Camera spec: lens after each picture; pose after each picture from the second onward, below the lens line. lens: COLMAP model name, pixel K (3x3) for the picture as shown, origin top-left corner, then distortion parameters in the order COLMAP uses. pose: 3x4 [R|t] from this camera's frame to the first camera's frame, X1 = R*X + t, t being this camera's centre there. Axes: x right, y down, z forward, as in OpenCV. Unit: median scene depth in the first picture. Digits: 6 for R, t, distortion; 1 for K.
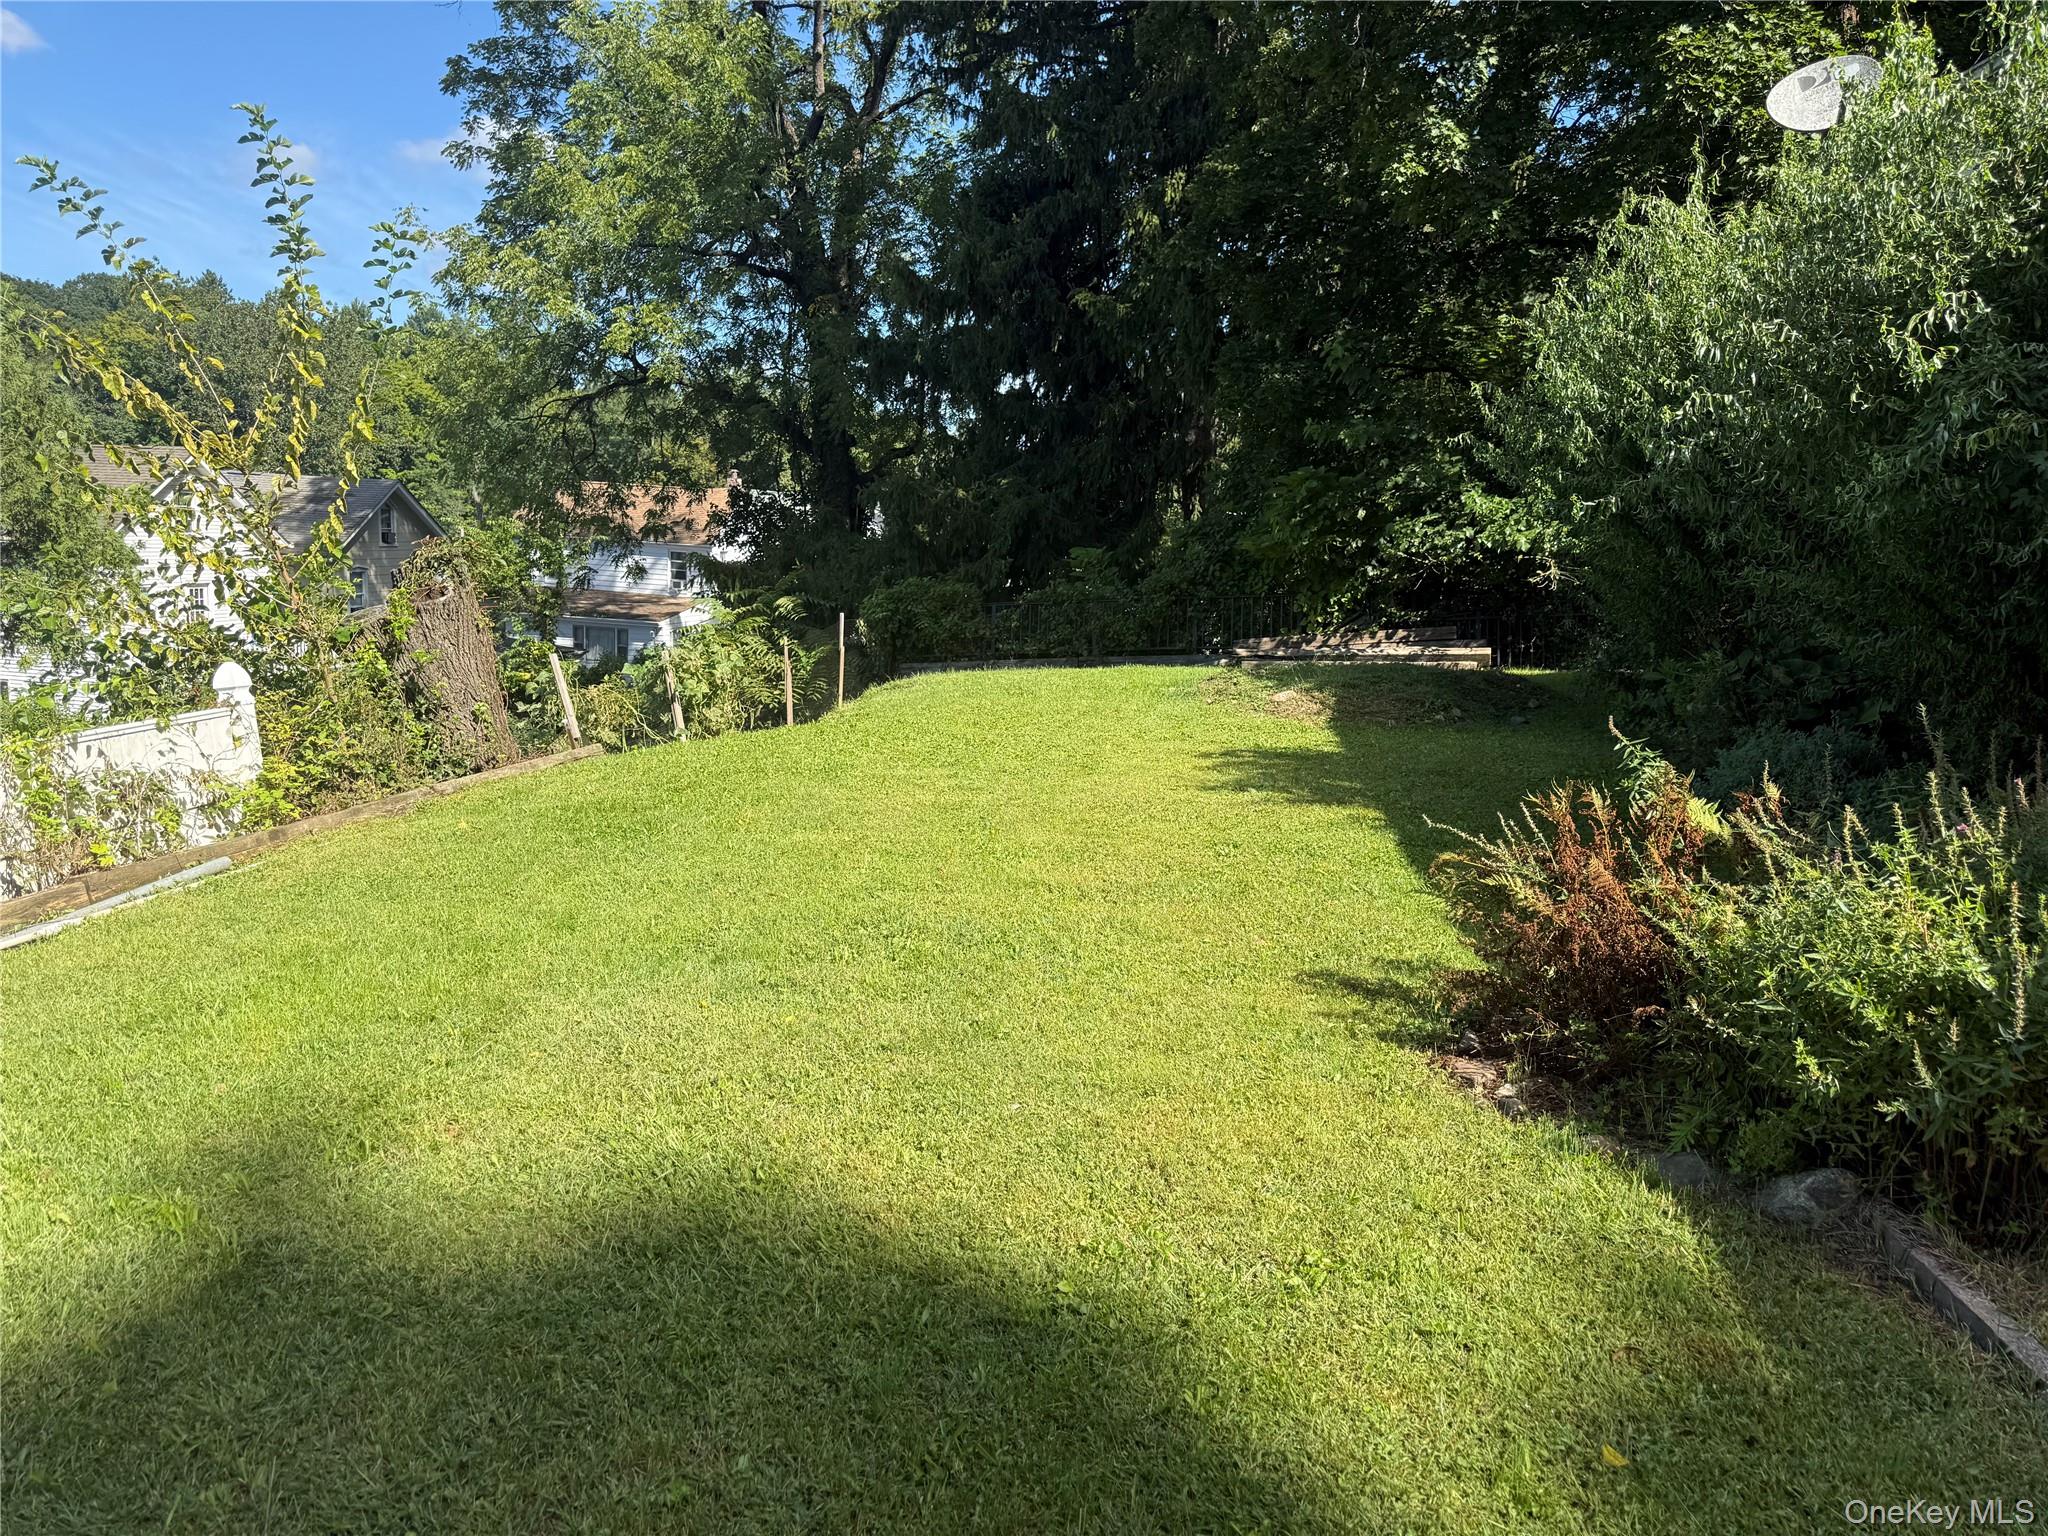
lens RADIAL K [[1432.8, 0, 1024.0], [0, 1432.8, 768.0], [0, 0, 1]] dist [0.111695, -0.145744]
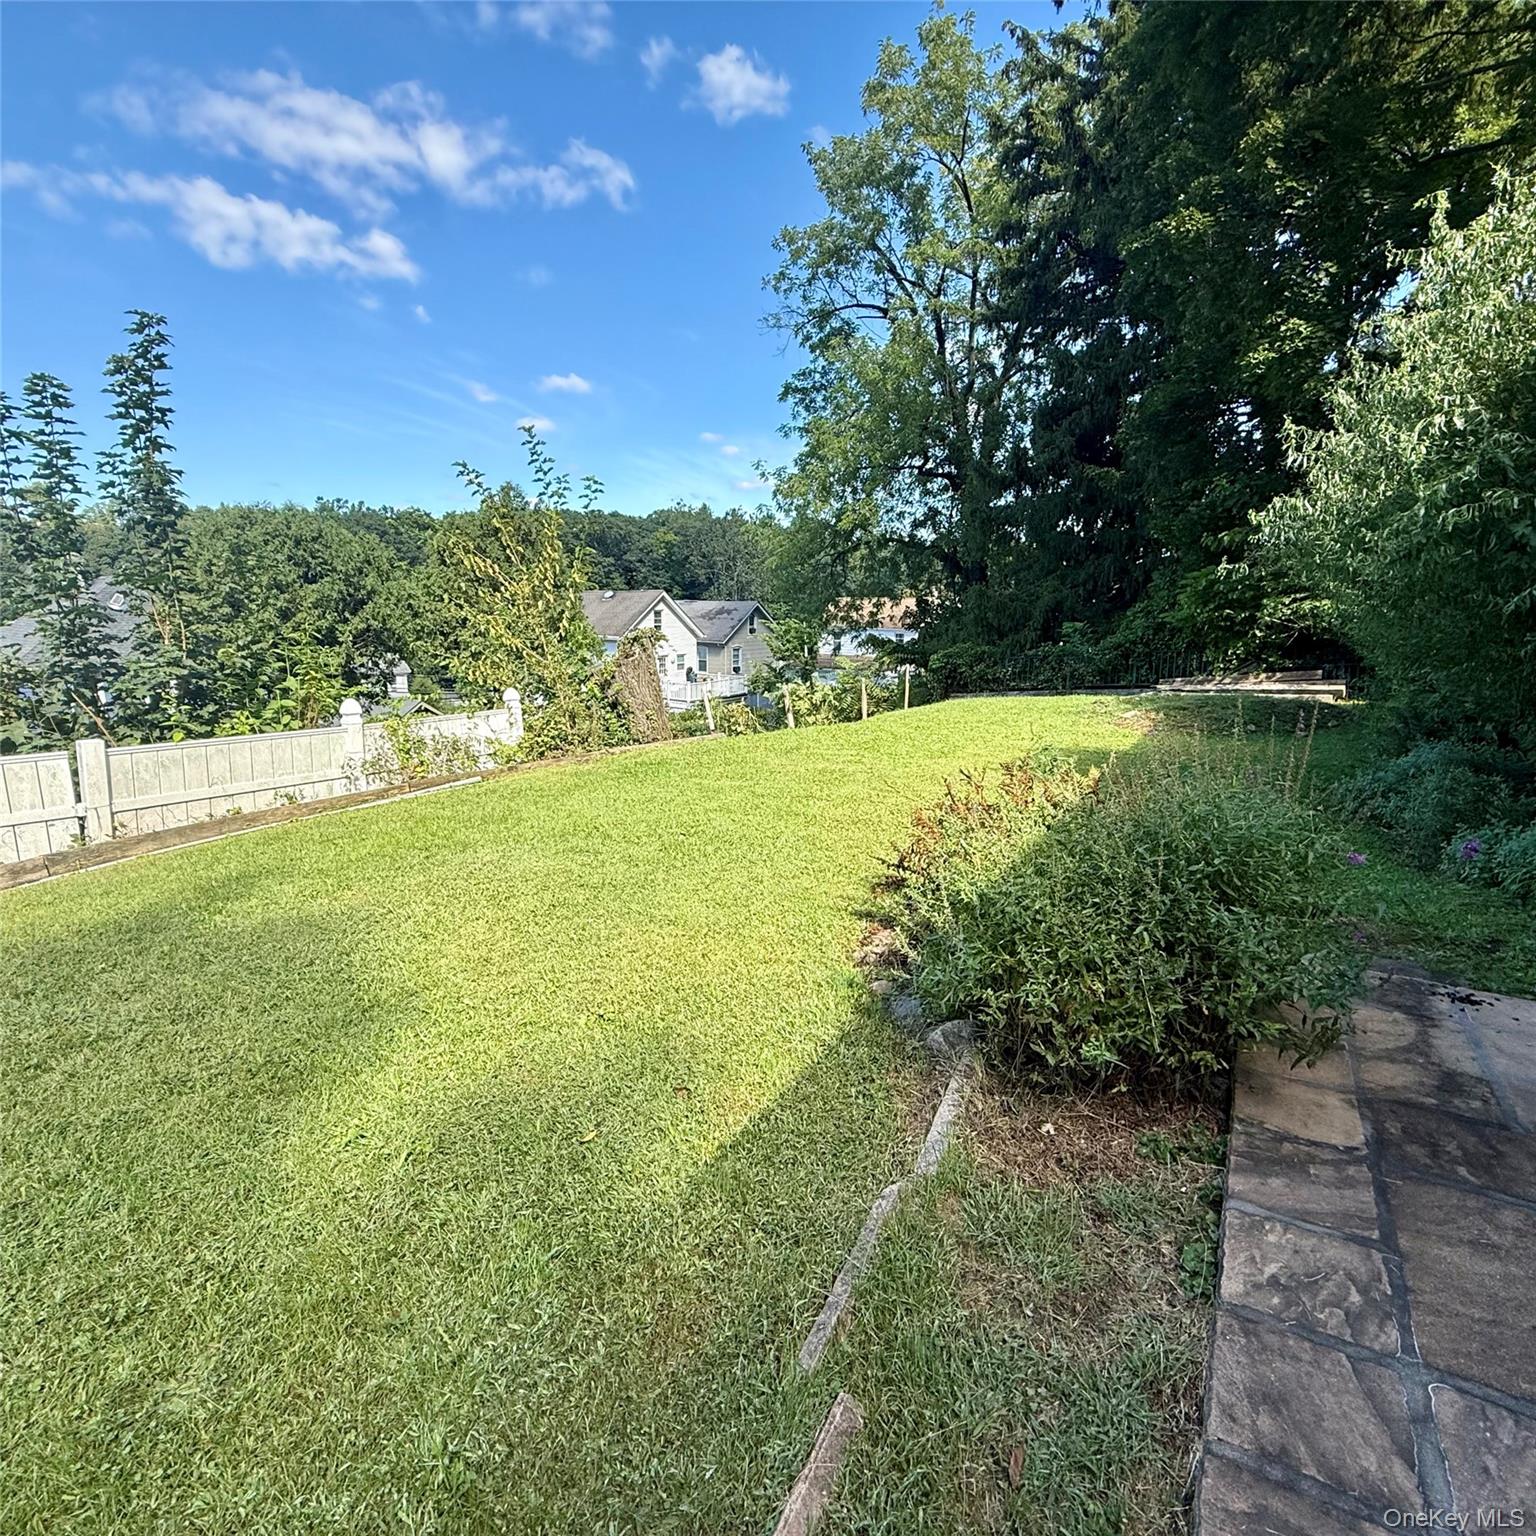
lens RADIAL K [[798.6, 0, 768.0], [0, 798.6, 768.0], [0, 0, 1]] dist [0.035038, -0.000569]
pose [[0.905940, 0.047076, -0.420782, 0.148962], [-0.039554, 0.998864, 0.026591, -0.000489], [0.421555, -0.007447, 0.906772, 0.037182]]
